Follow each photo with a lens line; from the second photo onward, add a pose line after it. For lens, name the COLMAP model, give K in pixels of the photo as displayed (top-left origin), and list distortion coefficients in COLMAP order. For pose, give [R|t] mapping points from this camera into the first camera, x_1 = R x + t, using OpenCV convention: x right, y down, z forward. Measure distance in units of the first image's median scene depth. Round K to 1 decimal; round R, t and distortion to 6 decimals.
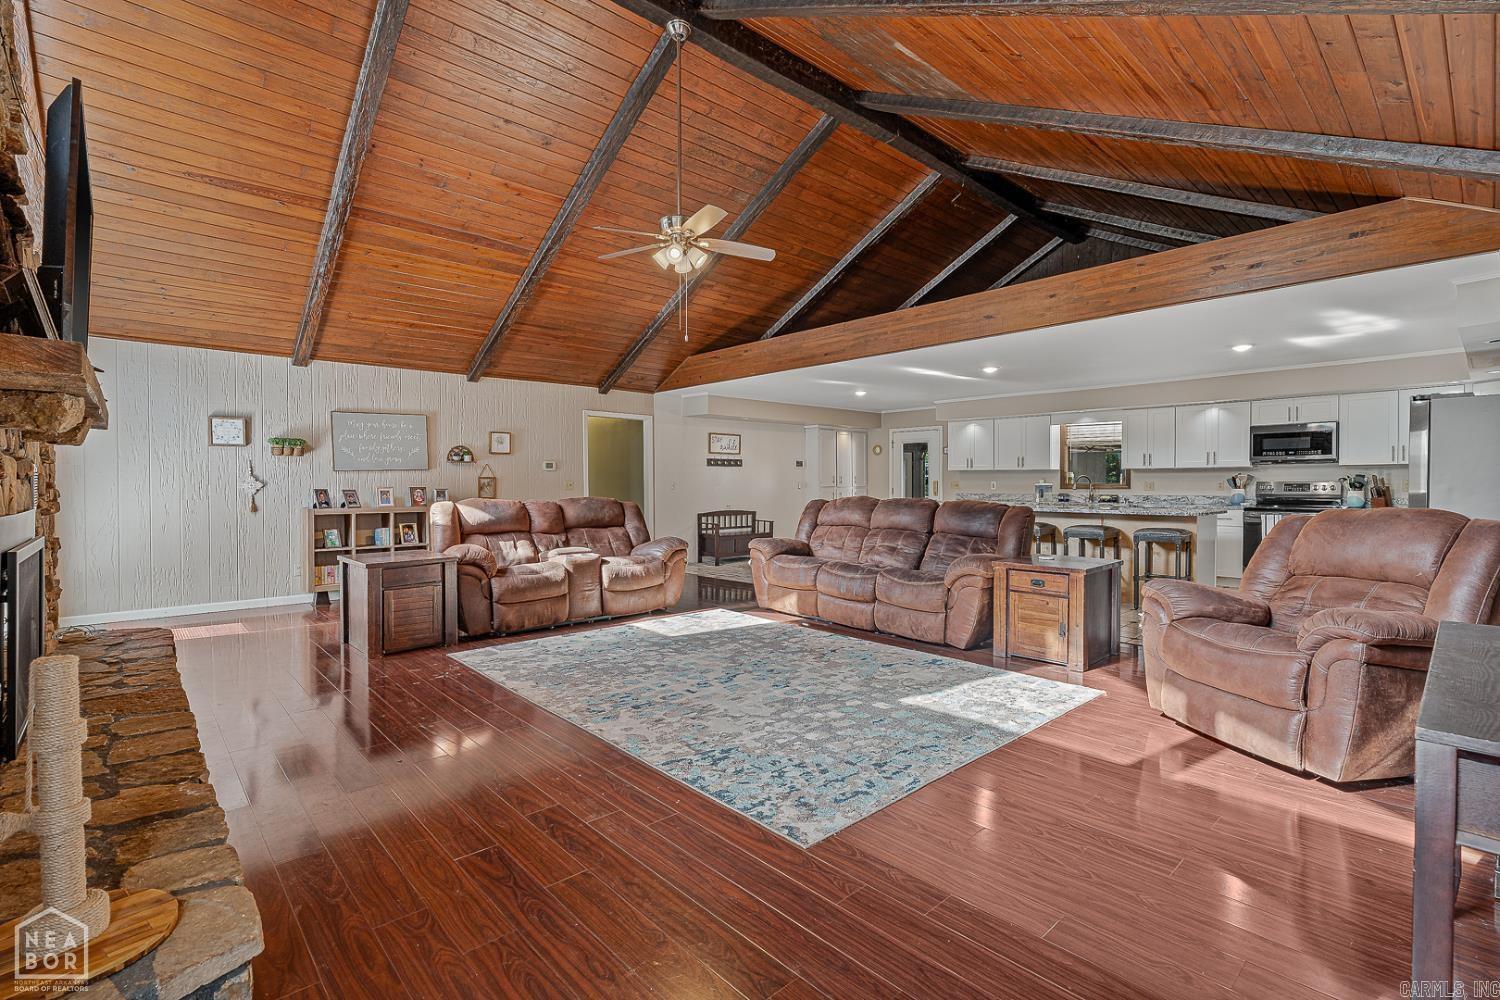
lens RADIAL K [[688.8, 0, 746.8], [0, 688.8, 493.6], [0, 0, 1]] dist [-0.003549, 0.000801]
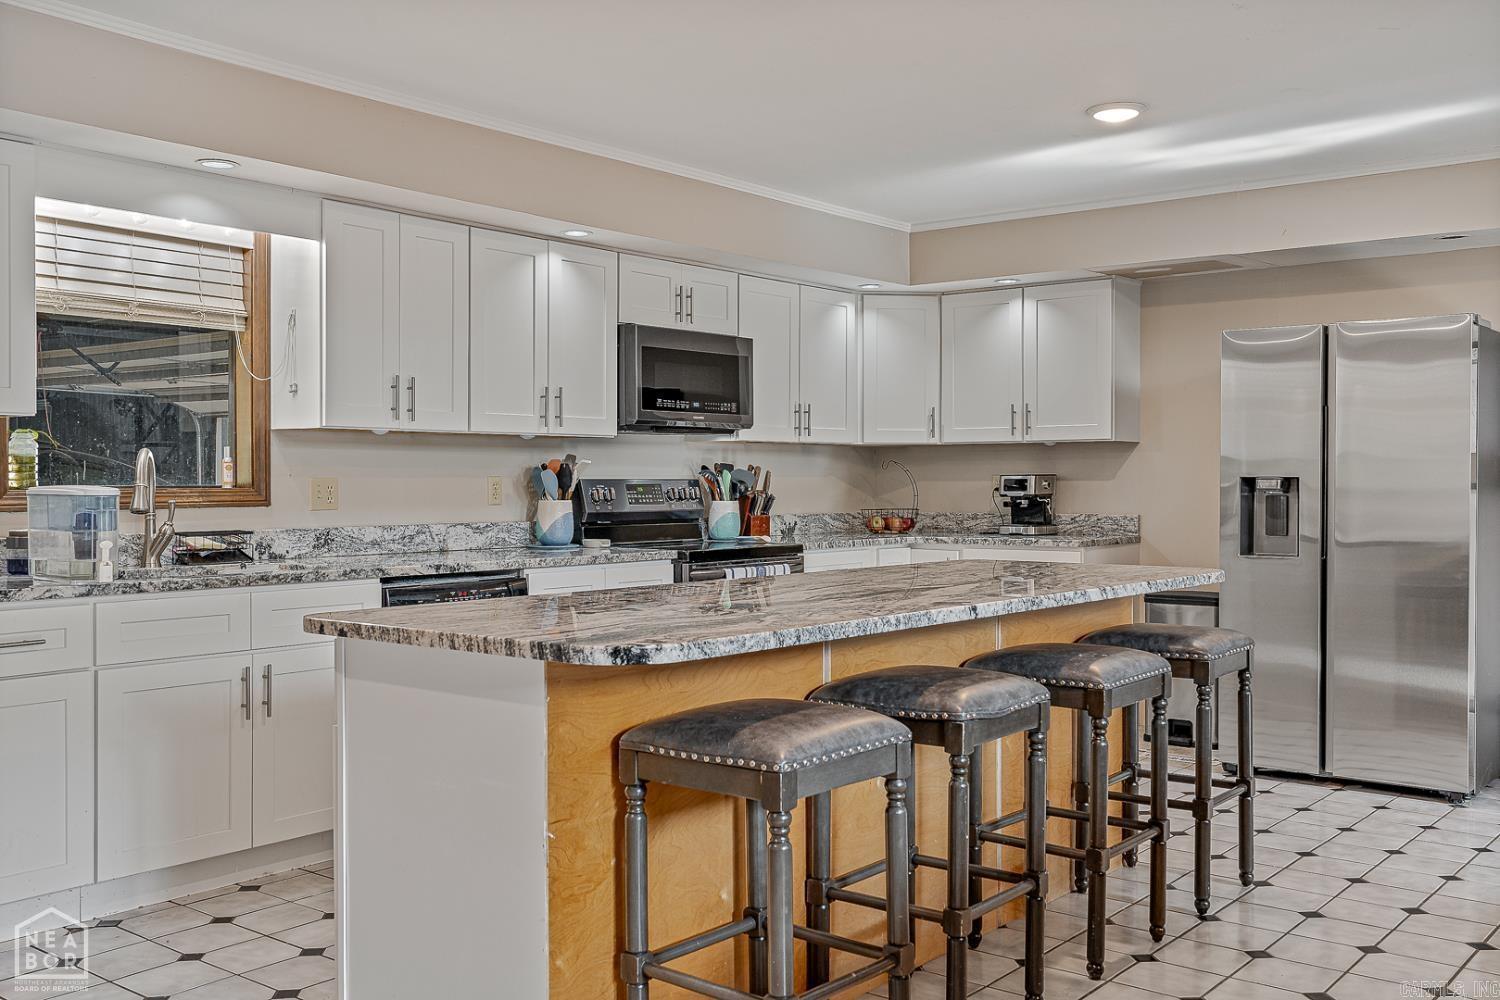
lens RADIAL K [[1411.0, 0, 744.1], [0, 1411.0, 489.6], [0, 0, 1]] dist [0.007828, 0.000000]
pose [[-0.152068, -0.005362, 0.988356, 0.005335], [0.016737, 0.999828, 0.008000, -0.032660], [-0.988228, 0.017759, -0.151952, 2.062160]]
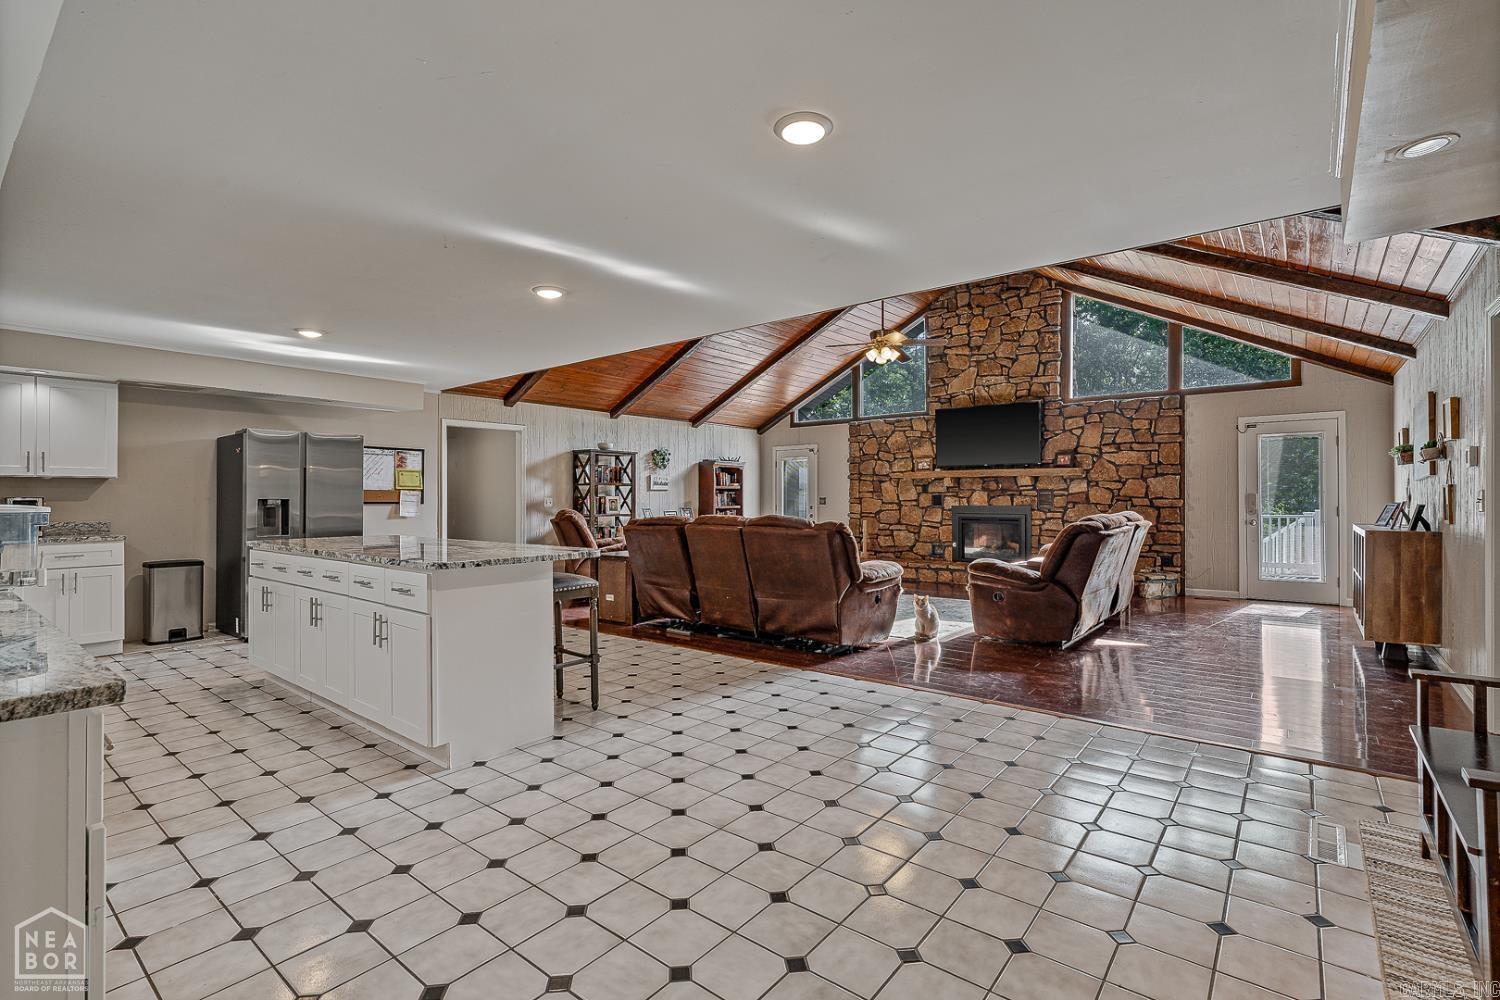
lens RADIAL K [[688.8, 0, 752.2], [0, 688.8, 493.5], [0, 0, 1]] dist [-0.003549, 0.000801]
pose [[-0.987263, 0.003252, -0.159062, 0.531781], [0.002107, 0.999971, 0.007366, -0.045785], [0.159082, 0.006937, -0.987241, 2.958695]]
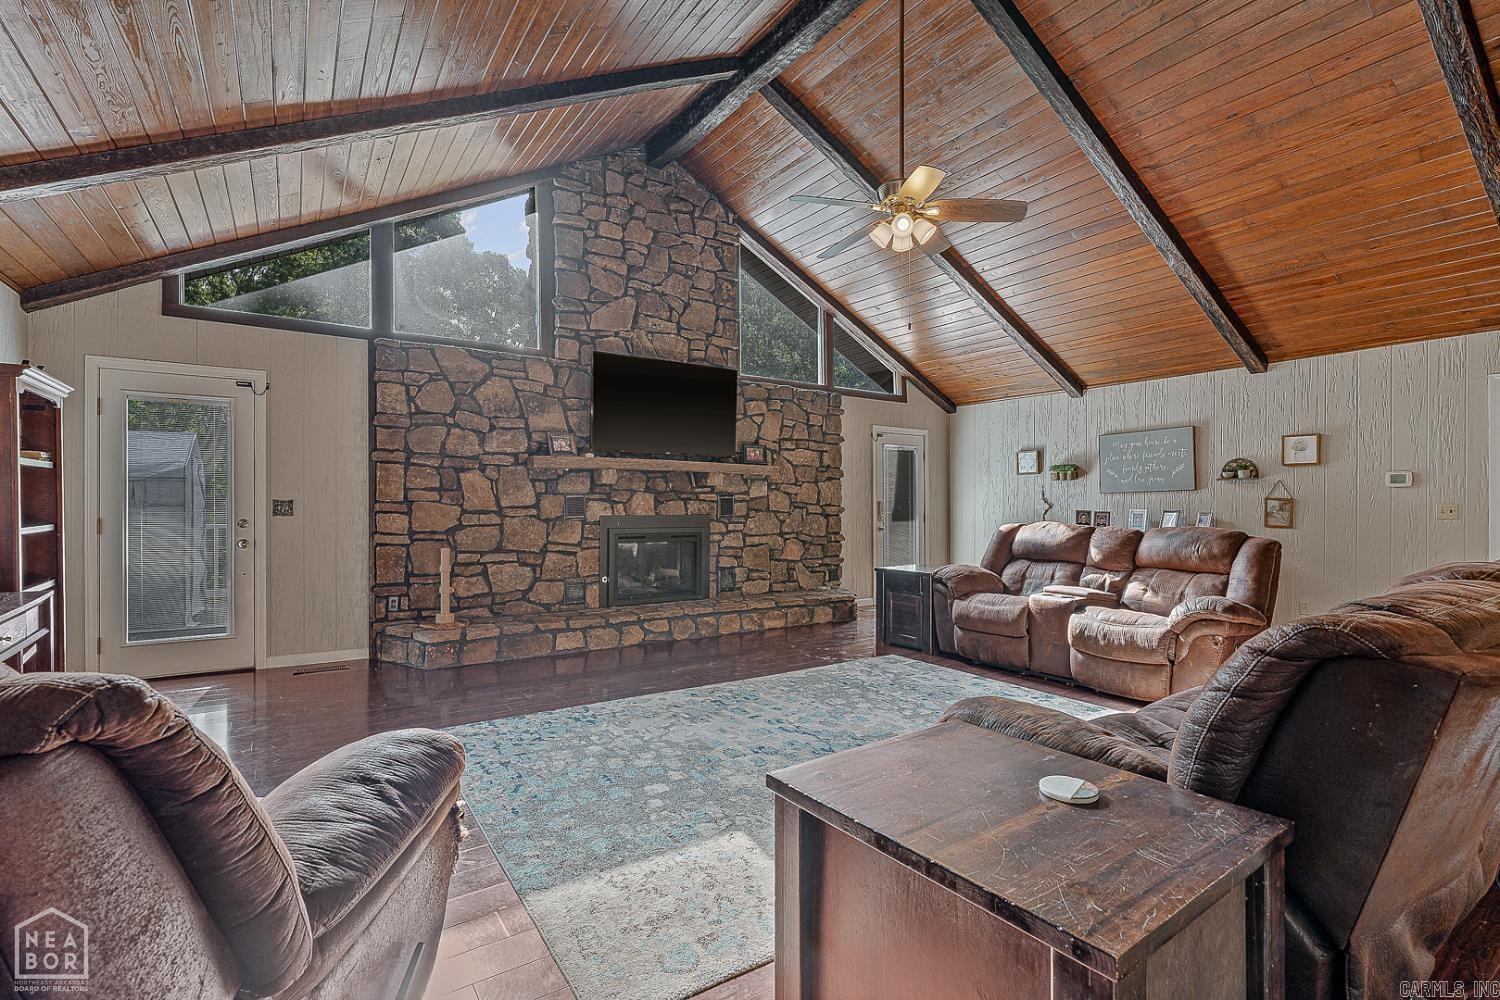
lens RADIAL K [[688.8, 0, 744.3], [0, 688.8, 503.9], [0, 0, 1]] dist [-0.003549, 0.000801]
pose [[-0.151236, 0.001878, -0.988496, 0.873832], [-0.019311, 0.999802, 0.004854, -0.020743], [0.988309, 0.019823, -0.151170, 1.104725]]
